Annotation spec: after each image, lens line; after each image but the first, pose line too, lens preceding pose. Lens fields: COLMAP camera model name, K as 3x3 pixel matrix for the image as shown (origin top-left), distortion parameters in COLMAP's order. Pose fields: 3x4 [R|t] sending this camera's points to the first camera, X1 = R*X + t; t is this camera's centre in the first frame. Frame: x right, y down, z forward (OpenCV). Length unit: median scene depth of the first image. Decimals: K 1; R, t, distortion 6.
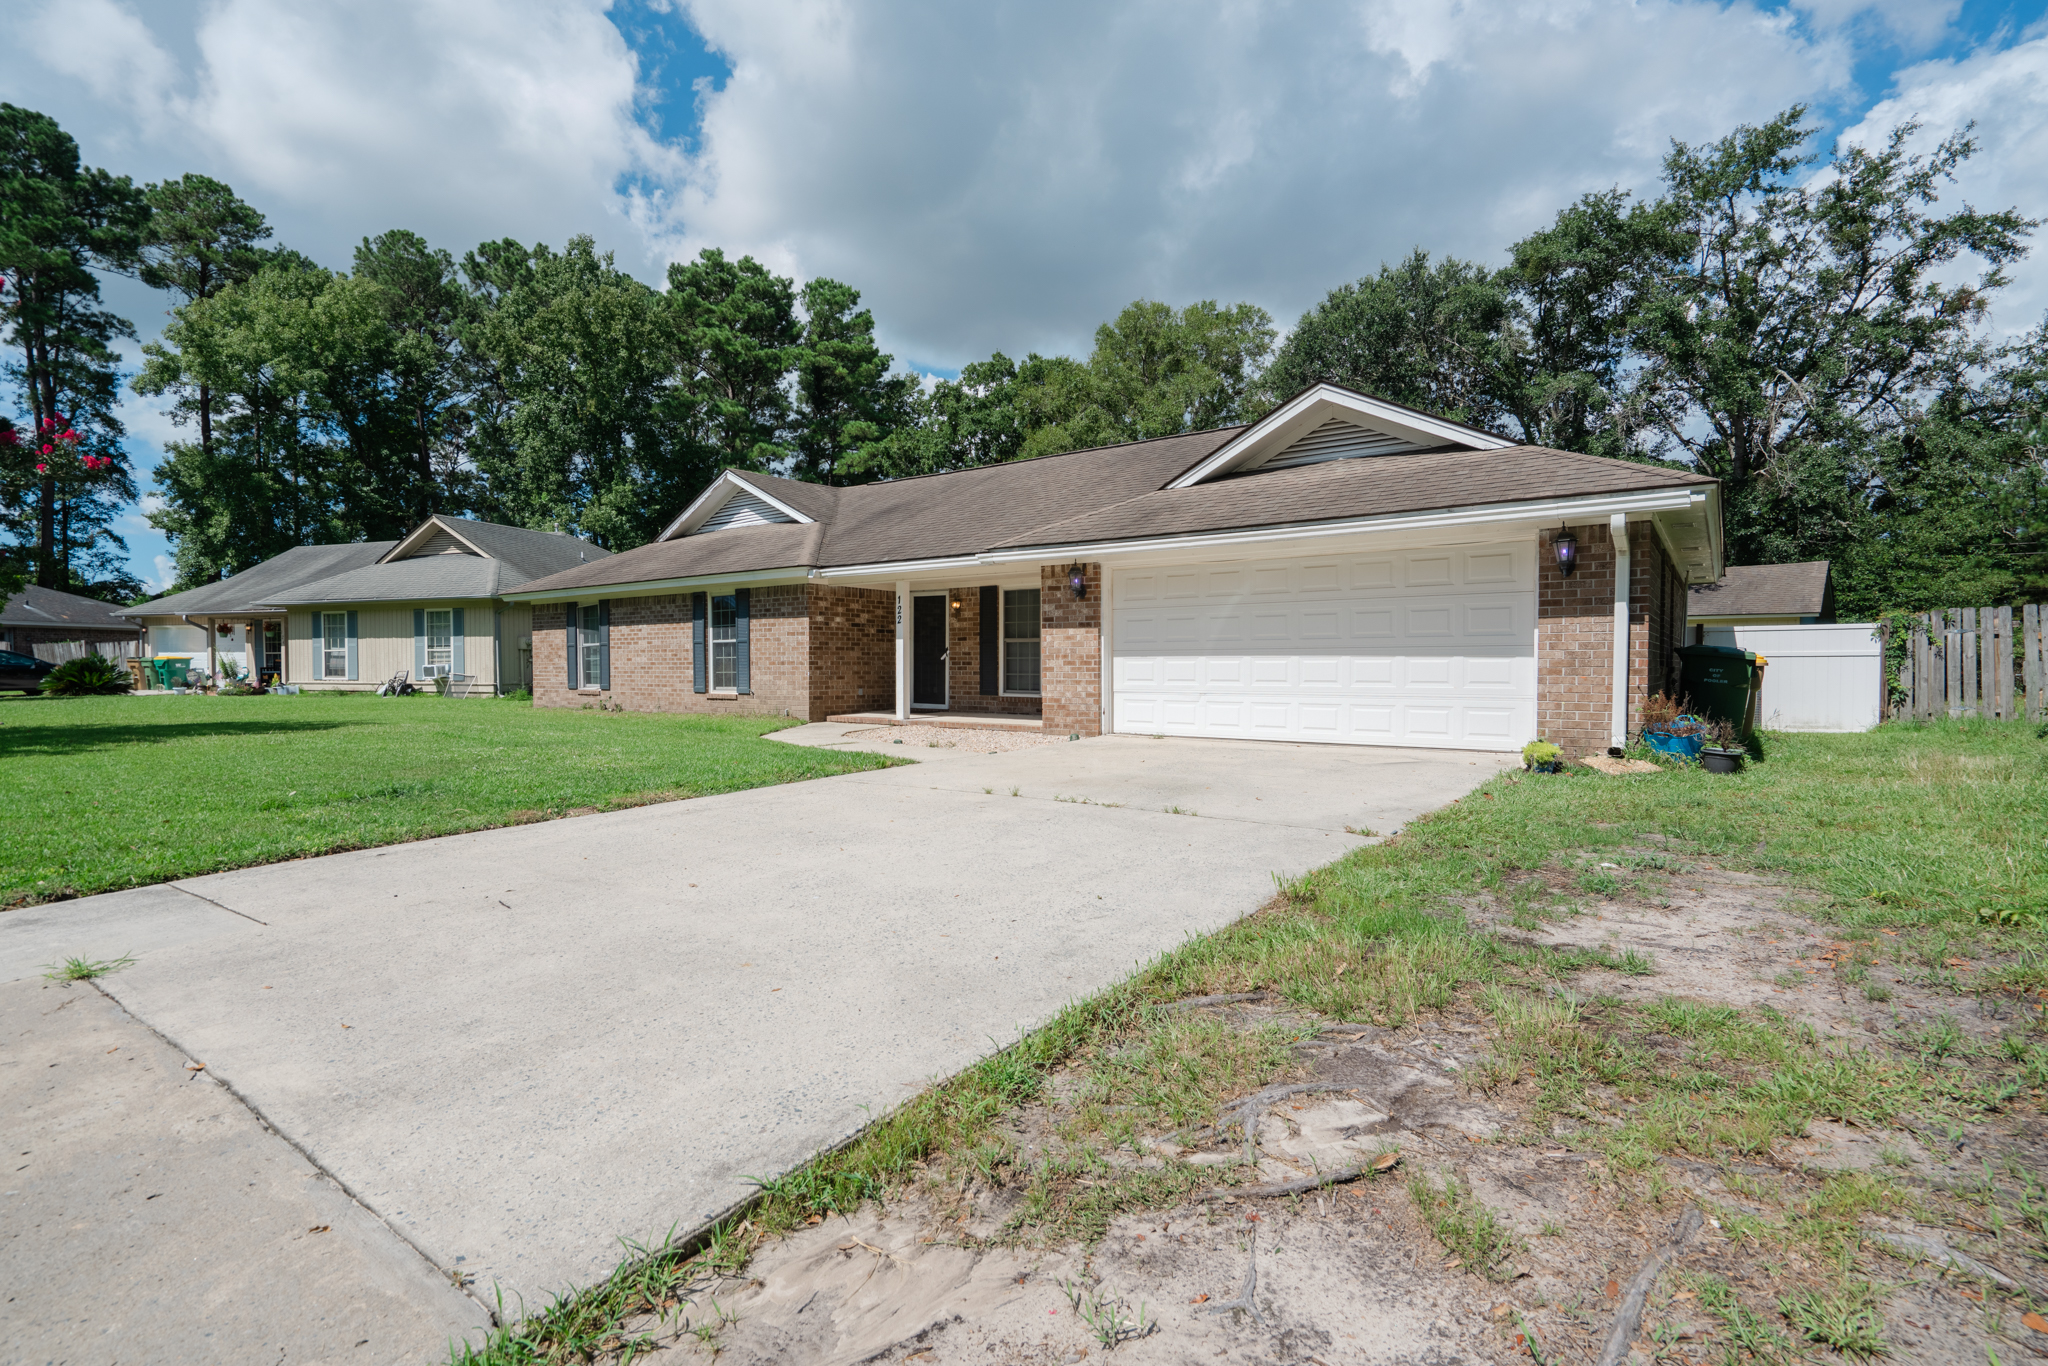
lens RADIAL K [[936.2, 0, 1030.9], [0, 936.2, 688.6], [0, 0, 1]] dist [0.001312, 0.000585]
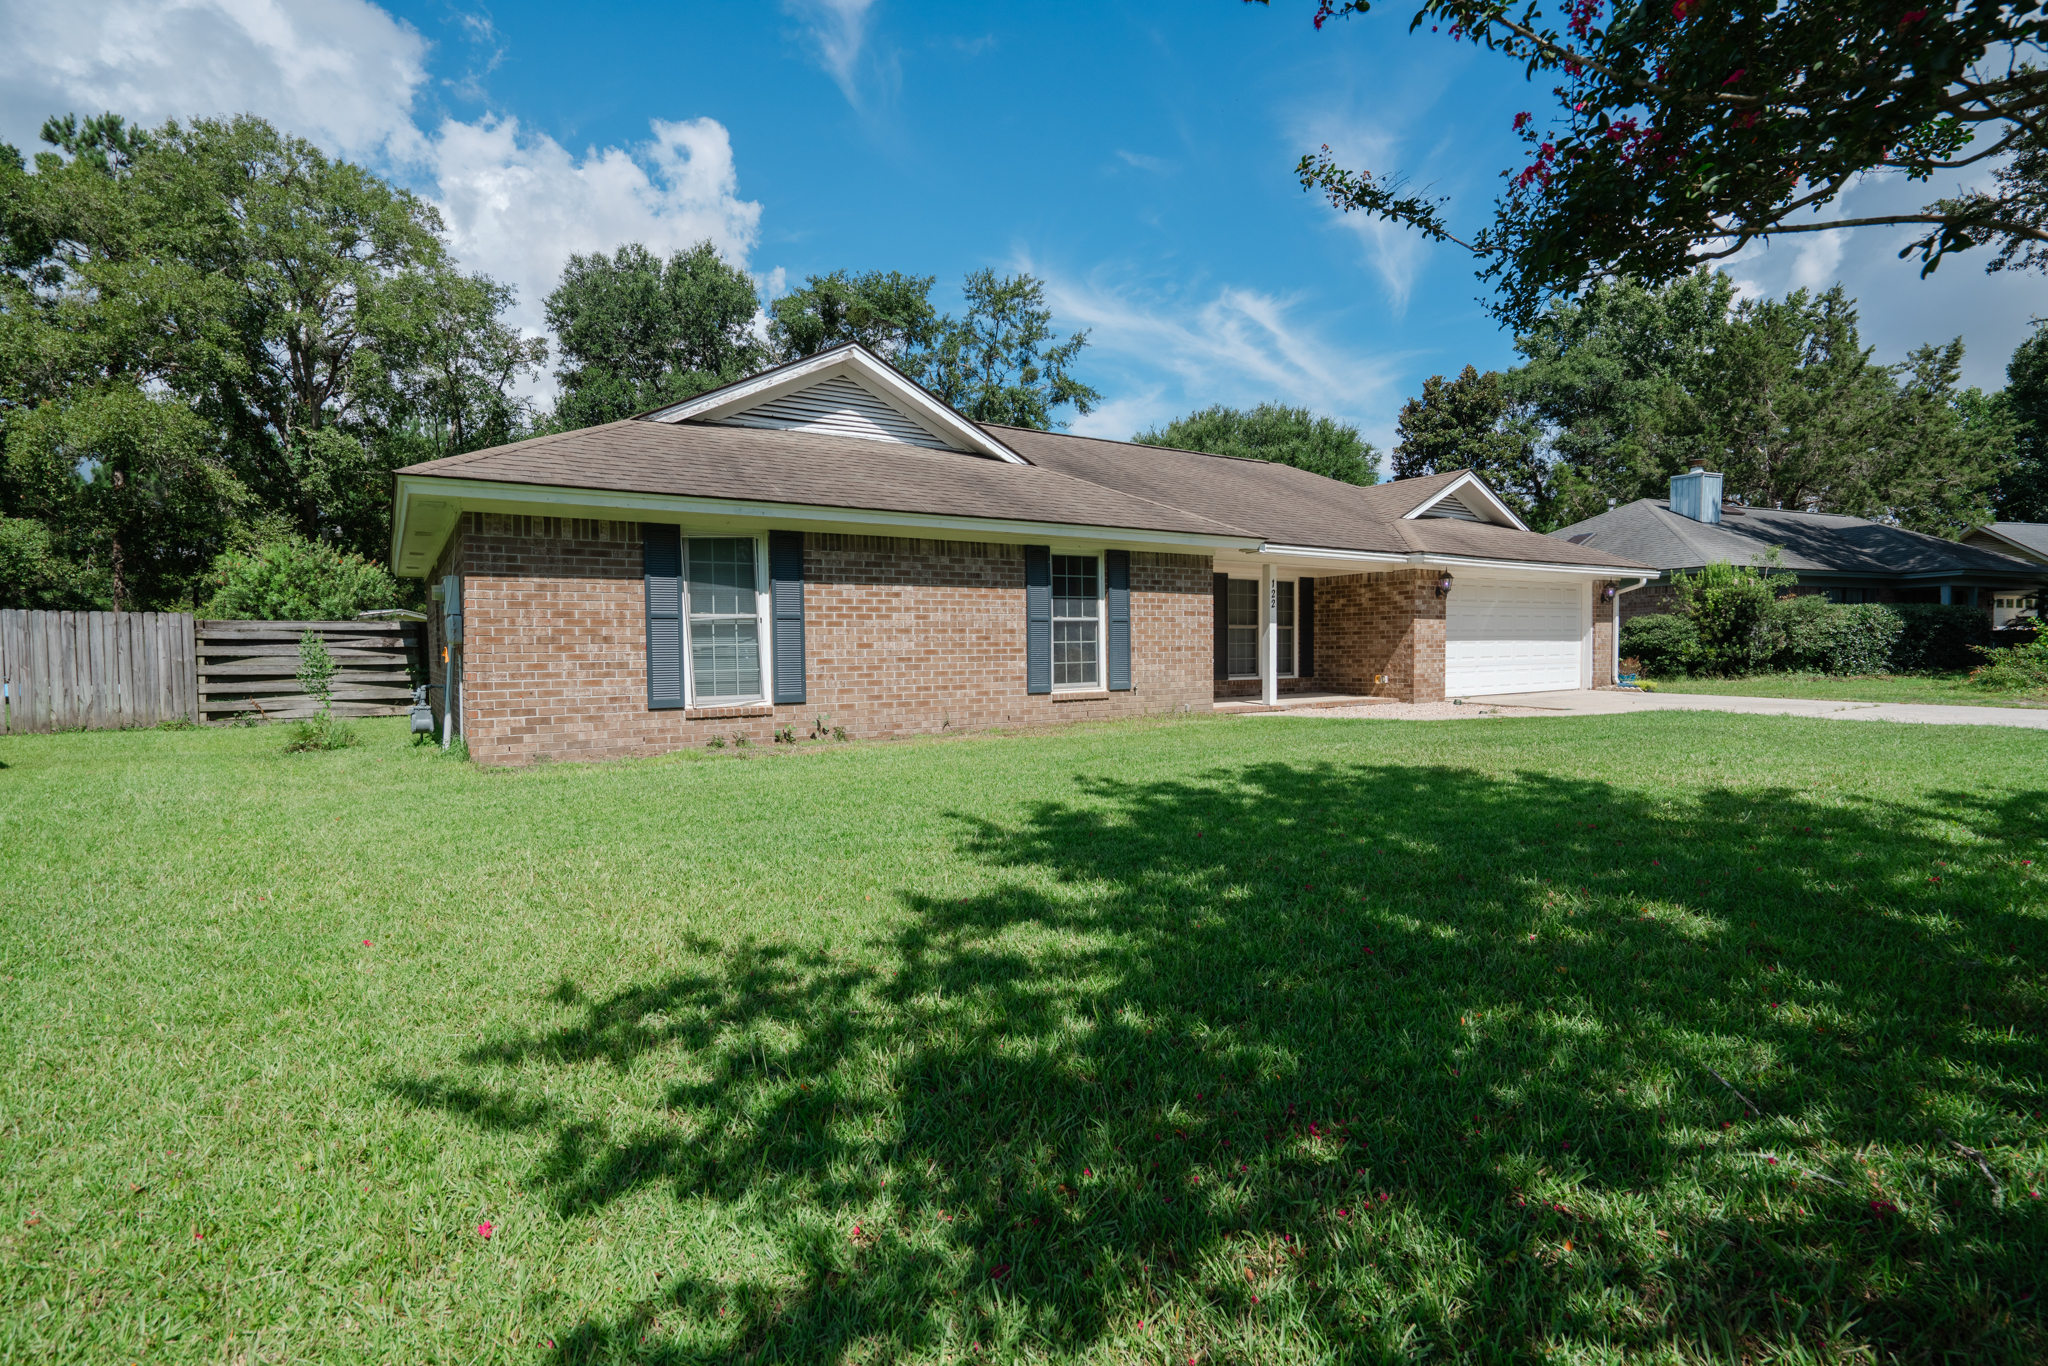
lens RADIAL K [[953.2, 0, 1020.2], [0, 953.2, 653.1], [0, 0, 1]] dist [0.001410, 0.000289]
pose [[0.343607, -0.026861, 0.938729, -1.060961], [0.018289, 0.999593, 0.021908, -0.042508], [-0.938935, 0.009641, 0.343958, 0.815694]]
